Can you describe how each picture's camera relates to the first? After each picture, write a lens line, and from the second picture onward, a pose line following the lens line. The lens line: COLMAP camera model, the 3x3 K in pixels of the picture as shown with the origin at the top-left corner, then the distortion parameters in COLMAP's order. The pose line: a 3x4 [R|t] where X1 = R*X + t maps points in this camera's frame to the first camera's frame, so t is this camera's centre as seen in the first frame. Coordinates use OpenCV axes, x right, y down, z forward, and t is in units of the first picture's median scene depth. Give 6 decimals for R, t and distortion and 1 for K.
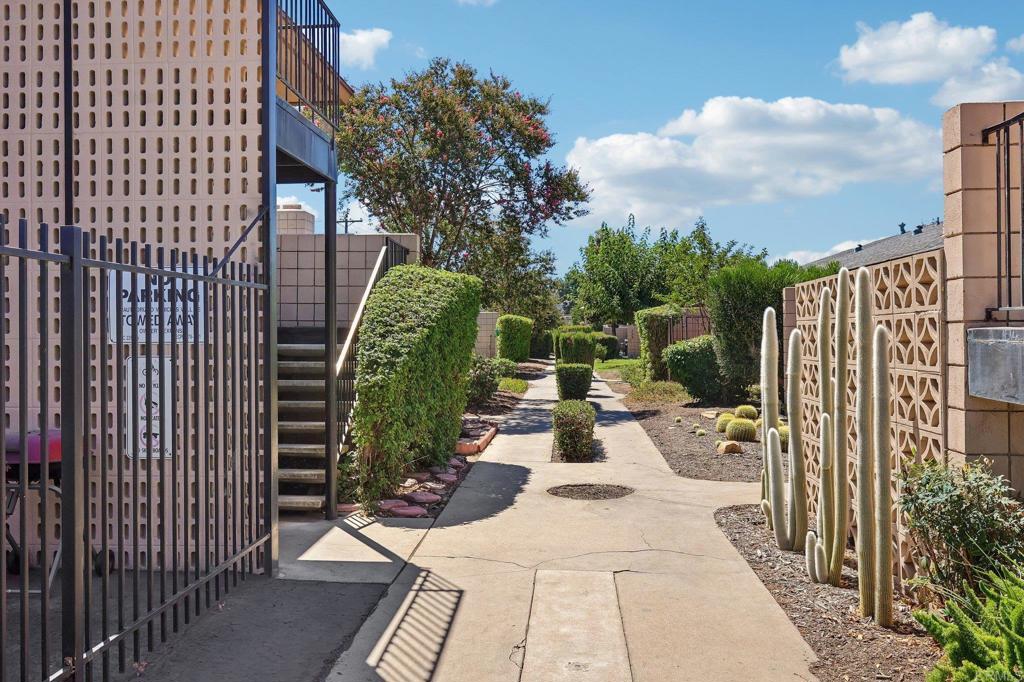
lens RADIAL K [[867.1, 0, 512.0], [0, 867.1, 341.0], [0, 0, 1]] dist [0.003959, 0.000499]
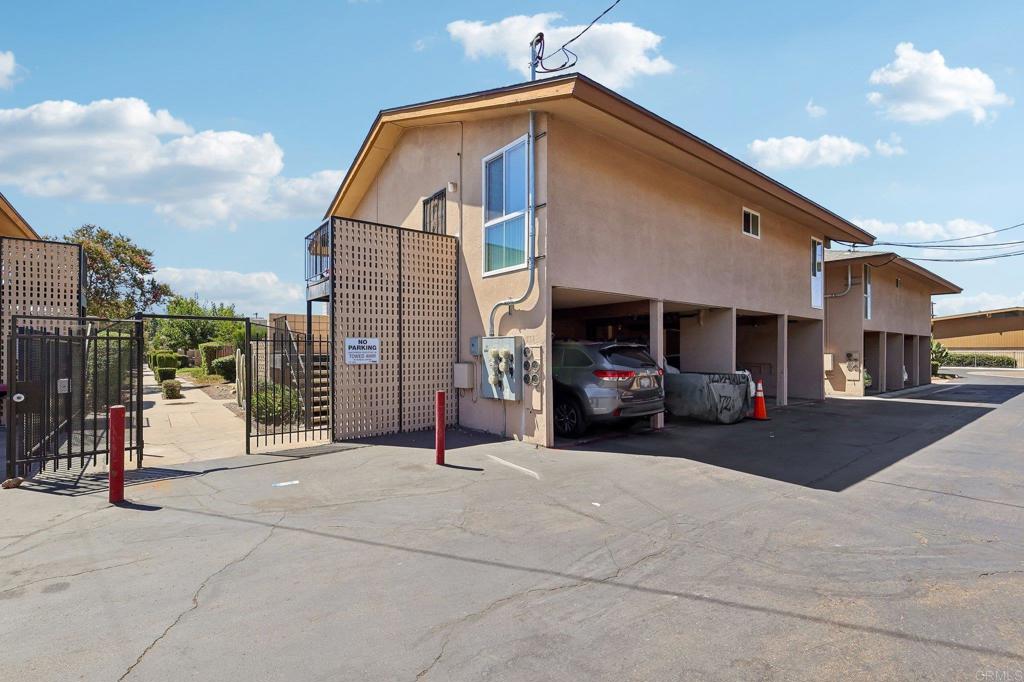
lens RADIAL K [[460.3, 0, 509.4], [0, 460.3, 351.5], [0, 0, 1]] dist [-0.000297, 0.000070]
pose [[0.742664, 0.006809, 0.669630, -0.069434], [0.002866, 0.999907, -0.013347, 0.002658], [-0.669658, 0.011832, 0.742575, -0.498196]]
